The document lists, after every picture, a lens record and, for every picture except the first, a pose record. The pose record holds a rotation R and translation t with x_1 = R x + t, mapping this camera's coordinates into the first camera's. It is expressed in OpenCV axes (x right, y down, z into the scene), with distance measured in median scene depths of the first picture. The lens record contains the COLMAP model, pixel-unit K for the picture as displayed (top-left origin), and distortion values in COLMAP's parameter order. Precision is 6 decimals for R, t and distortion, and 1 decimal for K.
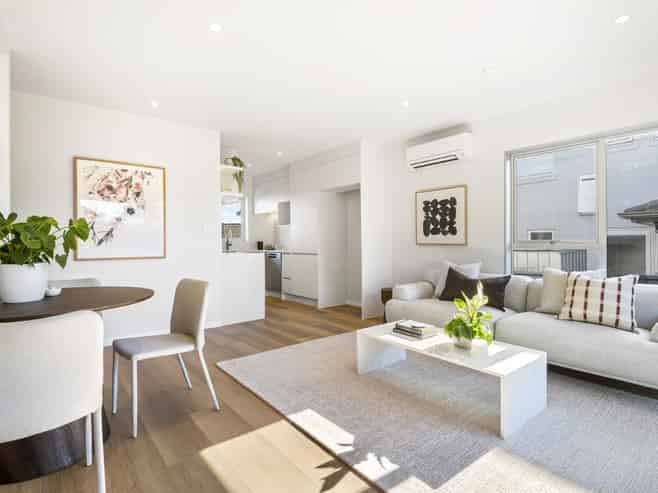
lens RADIAL K [[337.1, 0, 326.2], [0, 337.1, 244.6], [0, 0, 1]] dist [0.000430, 0.000167]
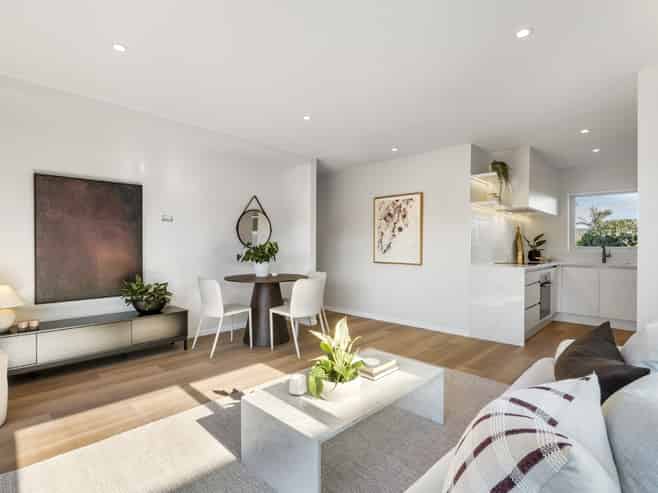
lens RADIAL K [[337.1, 0, 326.2], [0, 337.1, 244.6], [0, 0, 1]] dist [0.000430, 0.000167]
pose [[0.122623, 0.000878, -0.992453, 1.112401], [-0.017573, 0.999845, -0.001287, -0.044942], [0.992298, 0.017598, 0.122620, 0.797642]]
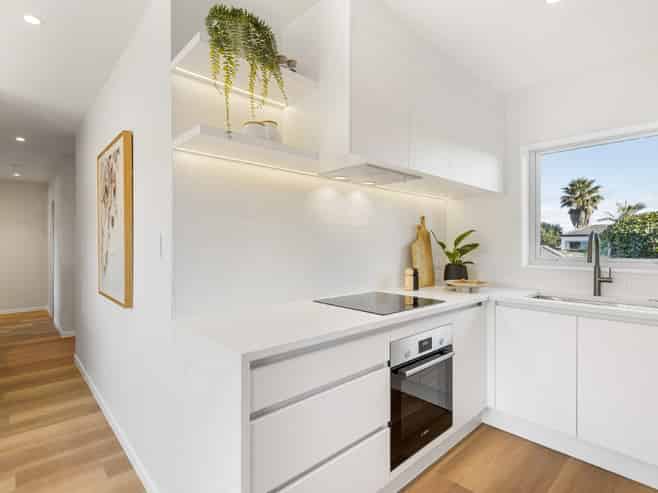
lens RADIAL K [[337.1, 0, 326.2], [0, 337.1, 244.6], [0, 0, 1]] dist [0.000430, 0.000167]
pose [[0.066307, 0.005919, -0.997782, 0.079631], [-0.015418, 0.999869, 0.004907, -0.098621], [0.997680, 0.015059, 0.066390, 2.008566]]
